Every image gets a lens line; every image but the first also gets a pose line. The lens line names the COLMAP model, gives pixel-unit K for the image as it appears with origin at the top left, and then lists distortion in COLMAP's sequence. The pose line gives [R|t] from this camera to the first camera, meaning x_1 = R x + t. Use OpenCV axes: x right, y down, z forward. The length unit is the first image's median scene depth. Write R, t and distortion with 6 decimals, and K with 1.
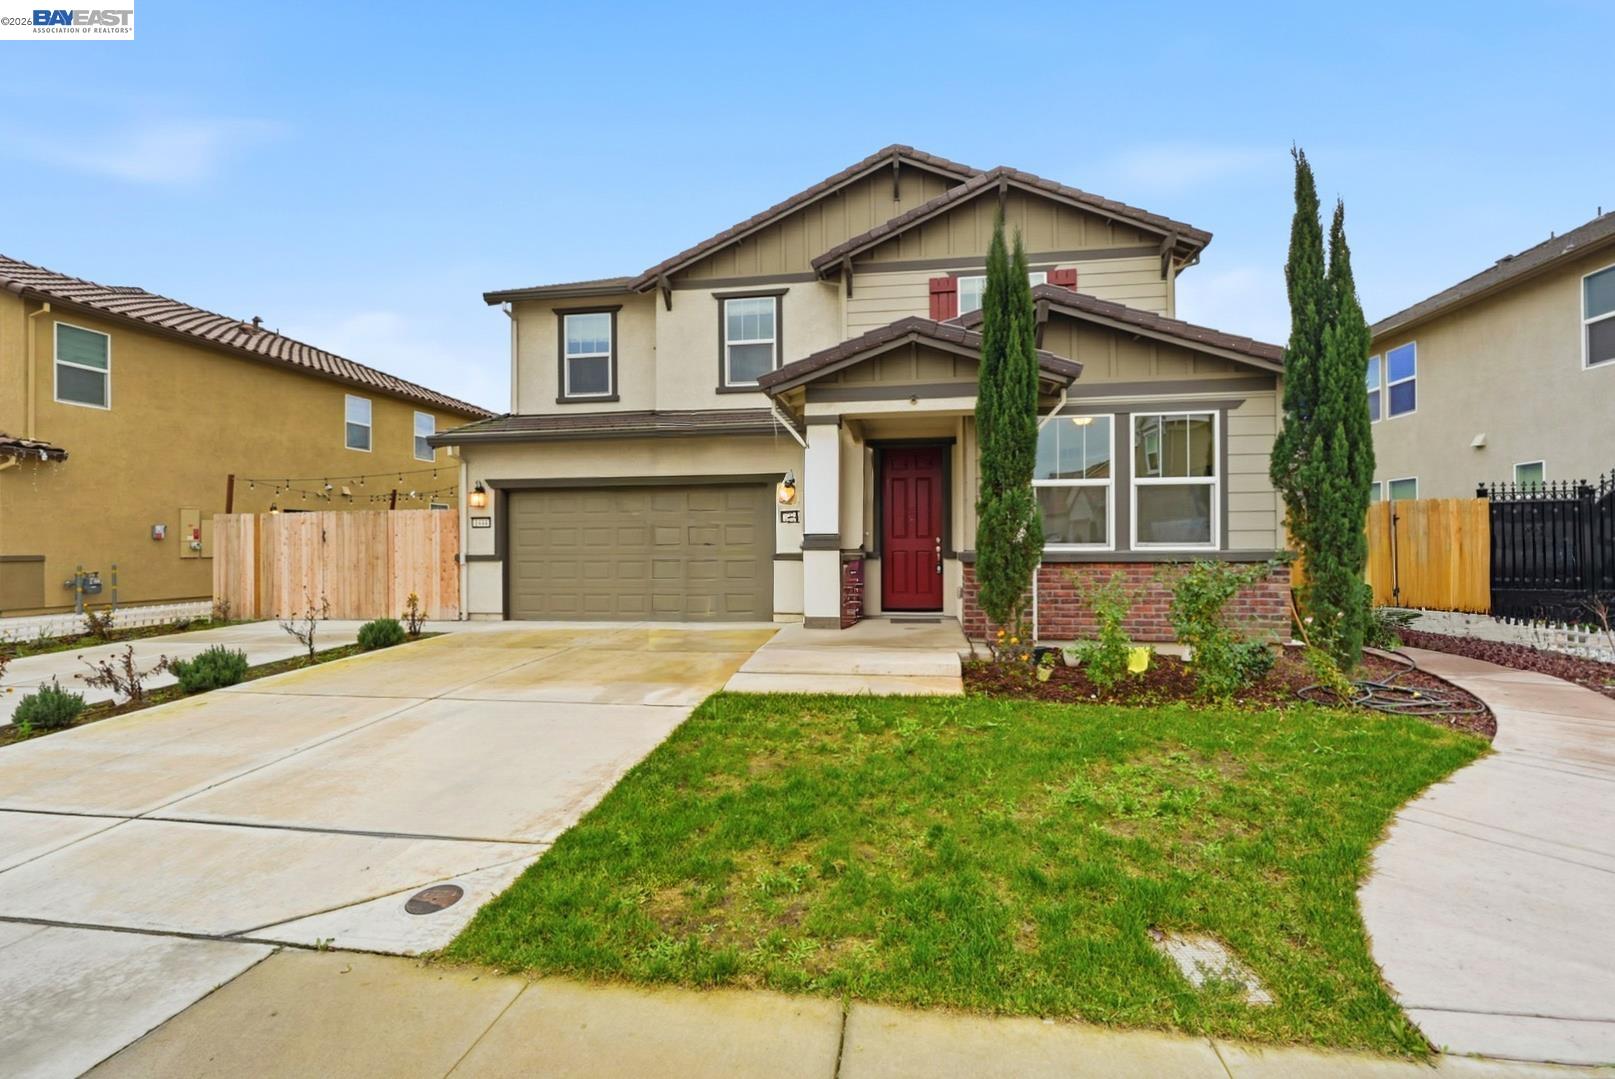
lens RADIAL K [[711.8, 0, 798.8], [0, 711.8, 536.4], [0, 0, 1]] dist [0.002834, 0.000754]
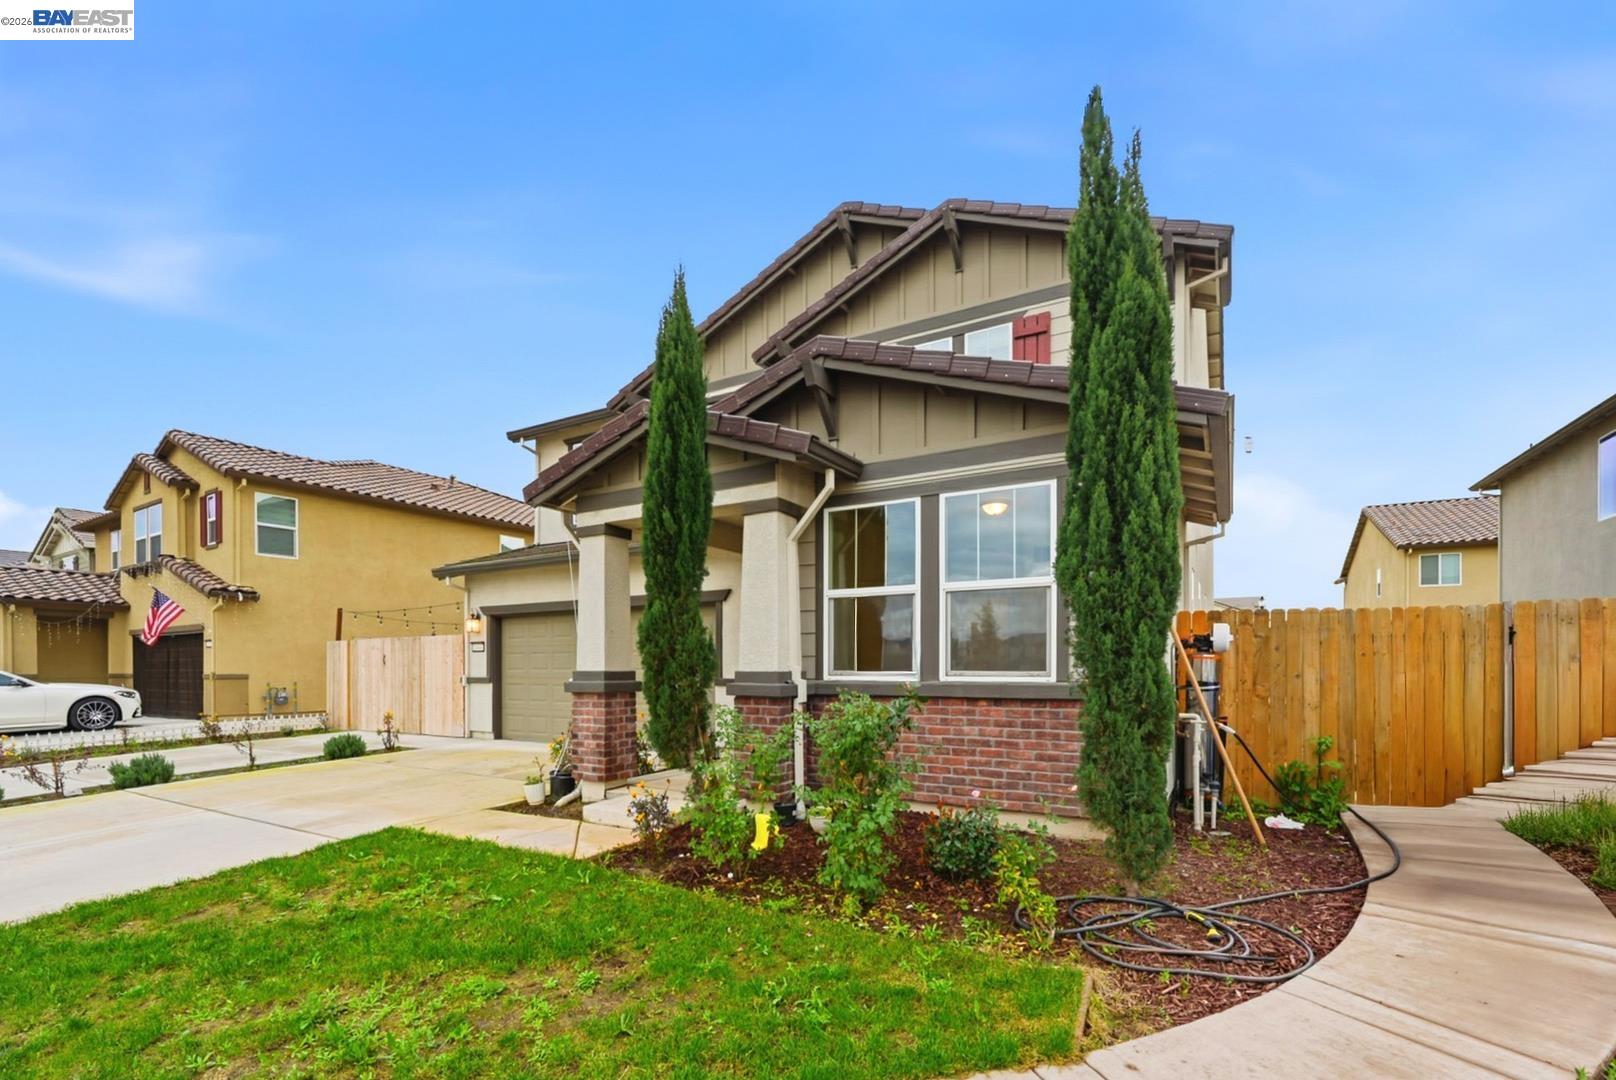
lens RADIAL K [[712.2, 0, 824.3], [0, 712.2, 668.9], [0, 0, 1]] dist [0.002834, 0.000754]
pose [[0.932936, 0.005448, -0.360002, 0.428724], [0.000130, 0.999880, 0.015469, -0.003083], [0.360043, -0.014479, 0.932823, 0.186789]]
